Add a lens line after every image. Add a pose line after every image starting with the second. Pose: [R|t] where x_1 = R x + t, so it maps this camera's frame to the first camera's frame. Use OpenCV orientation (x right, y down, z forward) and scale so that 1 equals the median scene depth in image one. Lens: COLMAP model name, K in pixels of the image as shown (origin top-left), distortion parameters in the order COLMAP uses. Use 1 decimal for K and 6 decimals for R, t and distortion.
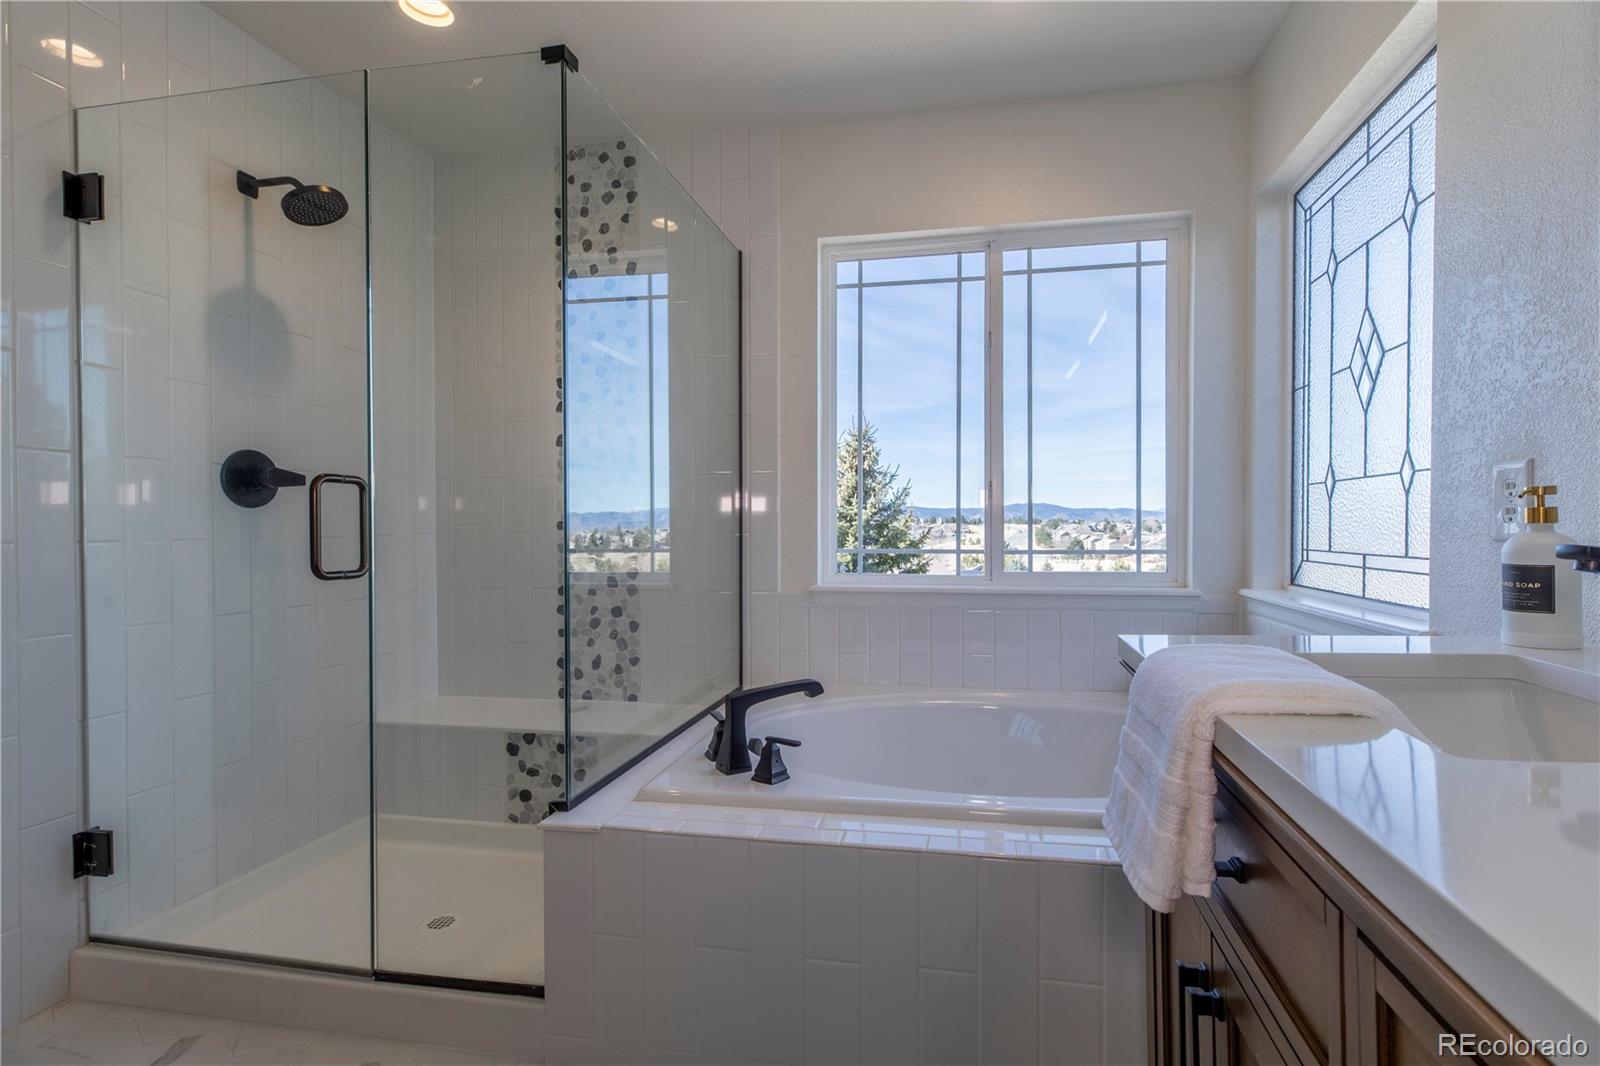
lens RADIAL K [[785.4, 0, 800.0], [0, 785.4, 533.0], [0, 0, 1]] dist [0.014260, -0.000141]
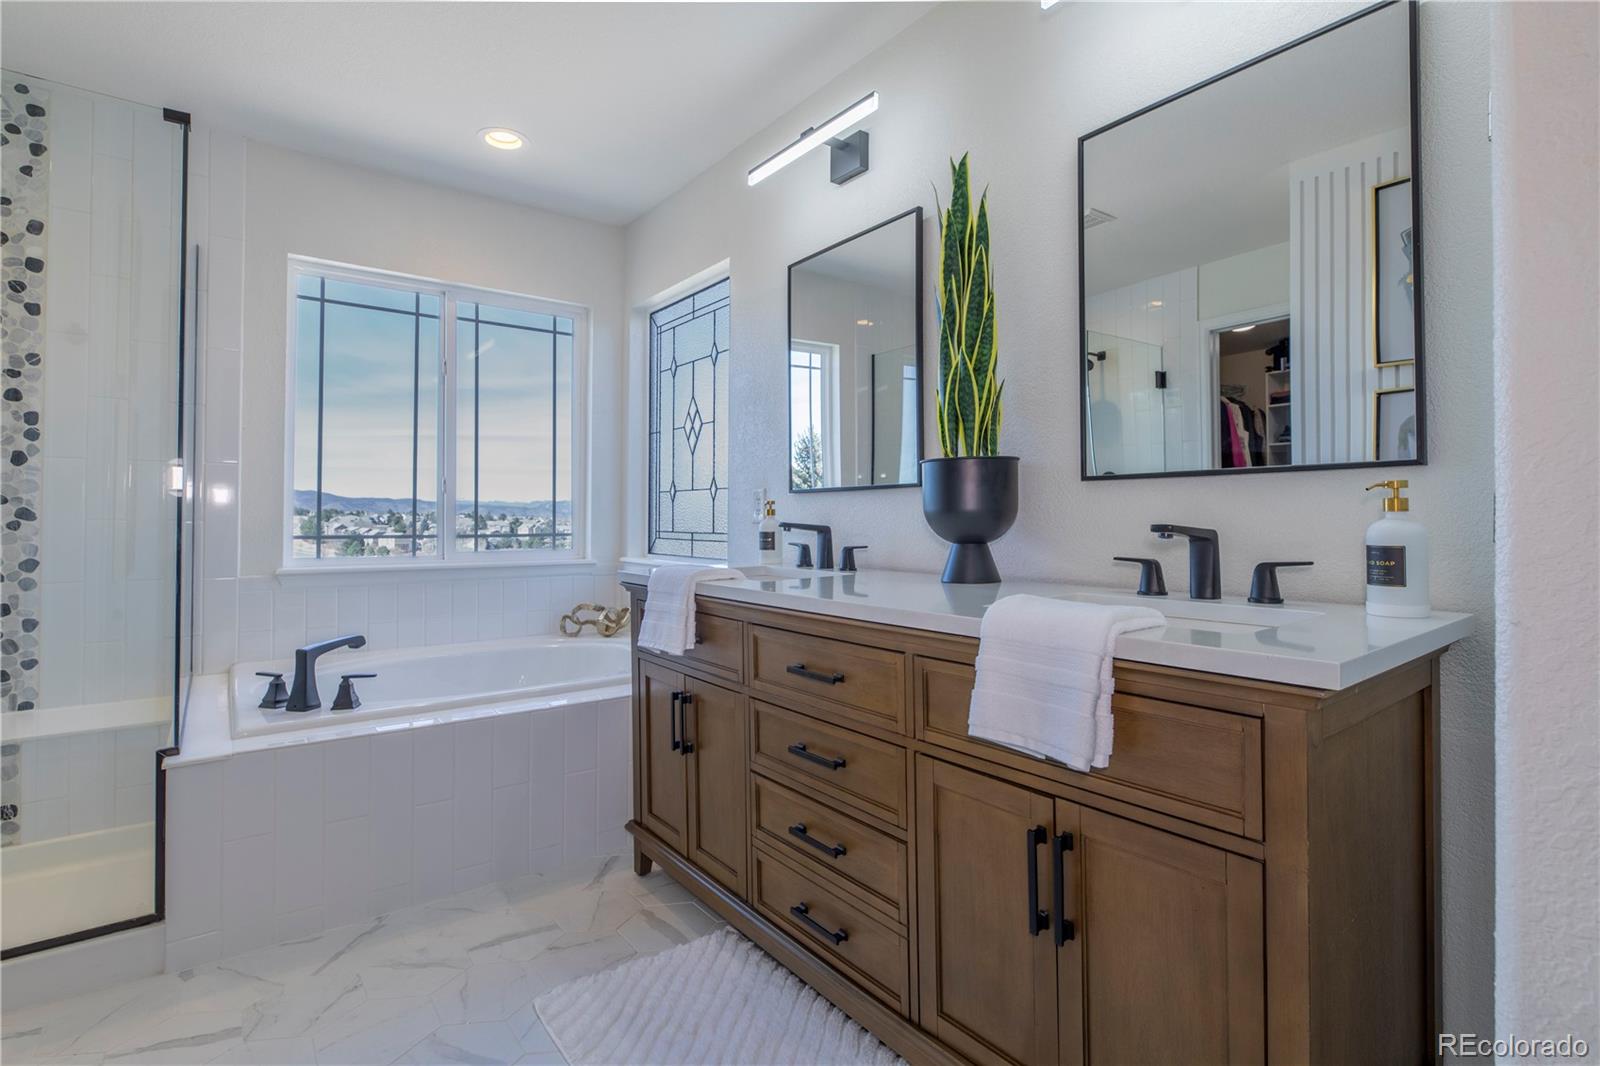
lens RADIAL K [[833.8, 0, 800.0], [0, 833.8, 533.0], [0, 0, 1]] dist [0.000058, -0.000134]
pose [[0.677776, -0.007323, 0.735232, -0.503082], [0.000934, 0.999958, 0.009099, 0.010232], [-0.735268, -0.005480, 0.677754, -0.457394]]
